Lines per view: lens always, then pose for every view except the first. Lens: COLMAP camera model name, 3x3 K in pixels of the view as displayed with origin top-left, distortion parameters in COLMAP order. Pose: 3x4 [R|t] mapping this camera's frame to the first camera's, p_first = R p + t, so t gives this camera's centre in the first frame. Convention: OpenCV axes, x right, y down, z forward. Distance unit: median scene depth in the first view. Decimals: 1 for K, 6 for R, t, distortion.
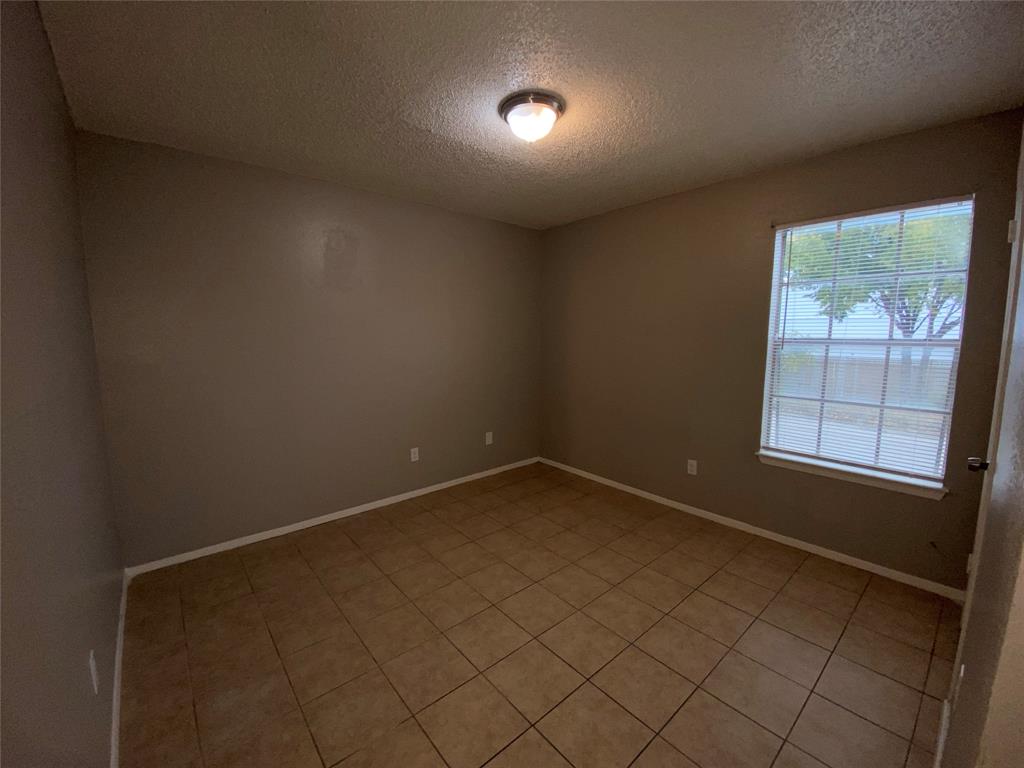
lens RADIAL K [[416.4, 0, 508.1], [0, 416.4, 385.4], [0, 0, 1]] dist [-0.004505, -0.012142]
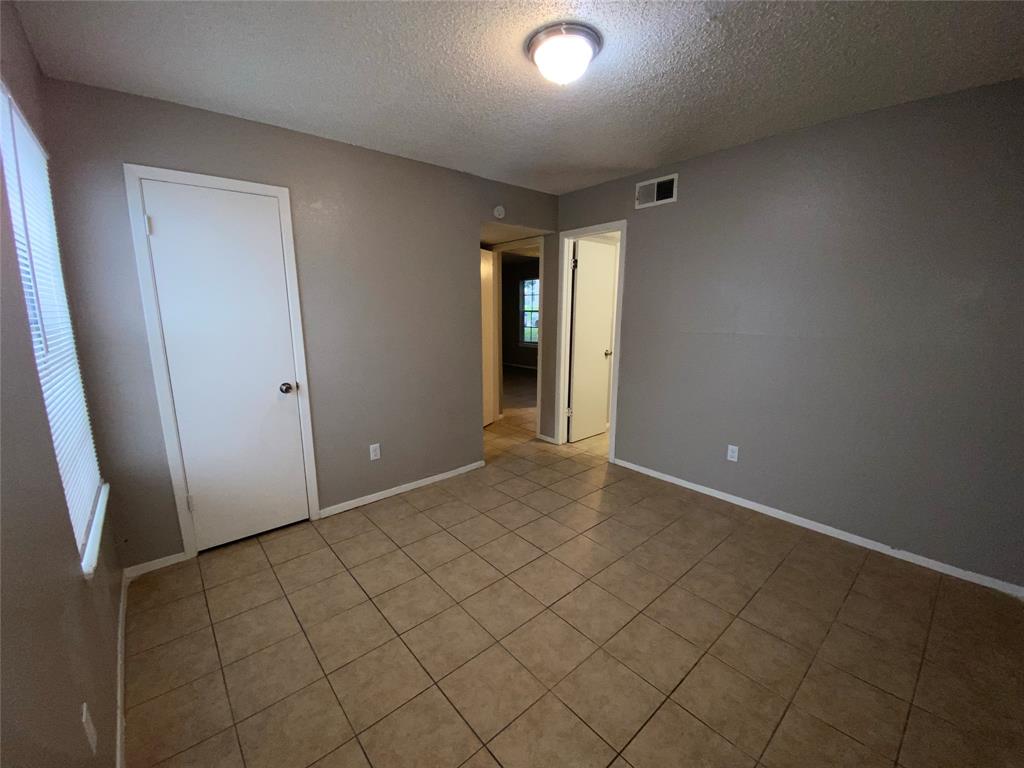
lens RADIAL K [[416.4, 0, 508.1], [0, 416.4, 385.4], [0, 0, 1]] dist [-0.004505, -0.012142]
pose [[-0.999961, 0.008657, -0.001489, 0.151860], [0.007770, 0.950810, 0.309676, -0.228907], [0.004097, 0.309652, -0.950841, 1.740851]]
